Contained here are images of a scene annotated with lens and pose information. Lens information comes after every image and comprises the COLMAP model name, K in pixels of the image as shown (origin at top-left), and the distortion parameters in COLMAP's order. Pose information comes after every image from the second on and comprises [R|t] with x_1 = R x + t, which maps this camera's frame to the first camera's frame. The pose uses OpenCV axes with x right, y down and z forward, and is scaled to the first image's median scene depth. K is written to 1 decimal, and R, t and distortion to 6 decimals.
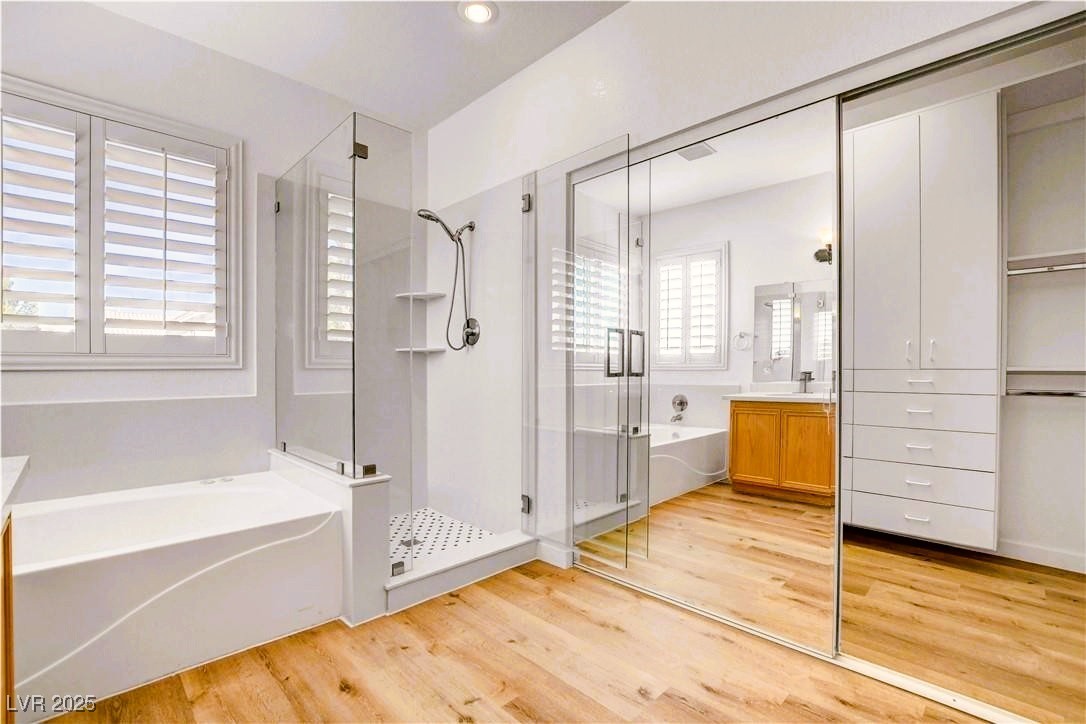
lens RADIAL K [[482.5, 0, 541.2], [0, 482.5, 370.0], [0, 0, 1]] dist [-0.031762, 0.003888]
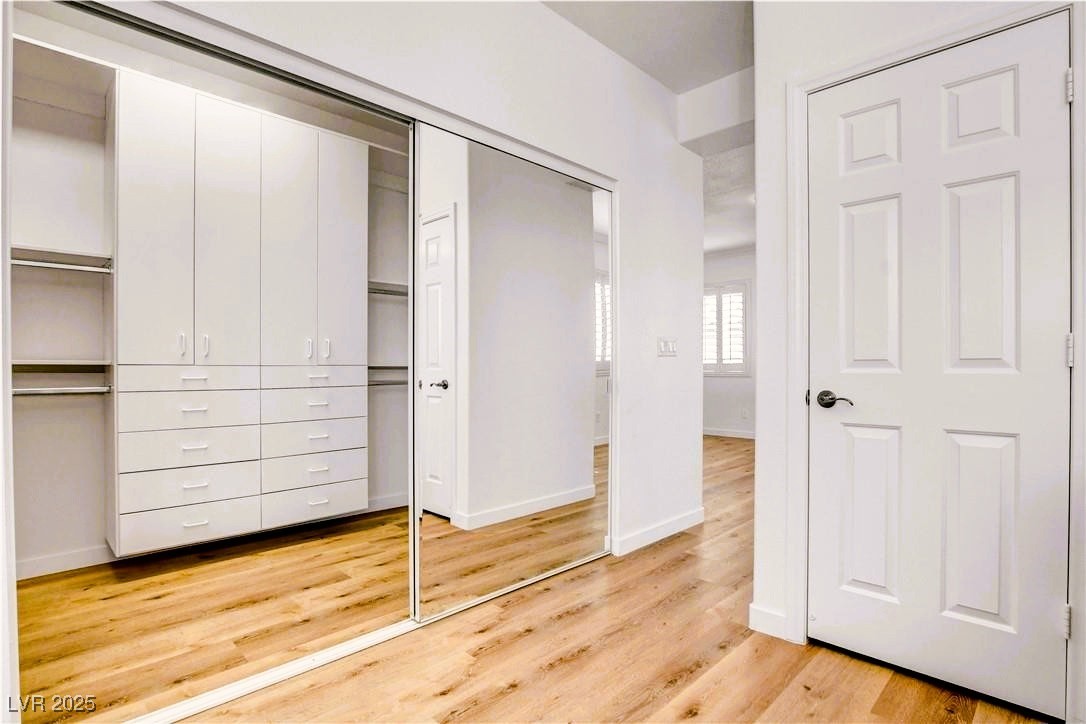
lens RADIAL K [[554.2, 0, 541.4], [0, 554.2, 358.8], [0, 0, 1]] dist [0.000281, -0.000163]
pose [[-0.004361, 0.004197, 0.999982, -0.363670], [0.004349, 0.999982, -0.004178, -0.006944], [-0.999981, 0.004331, -0.004380, 0.364017]]
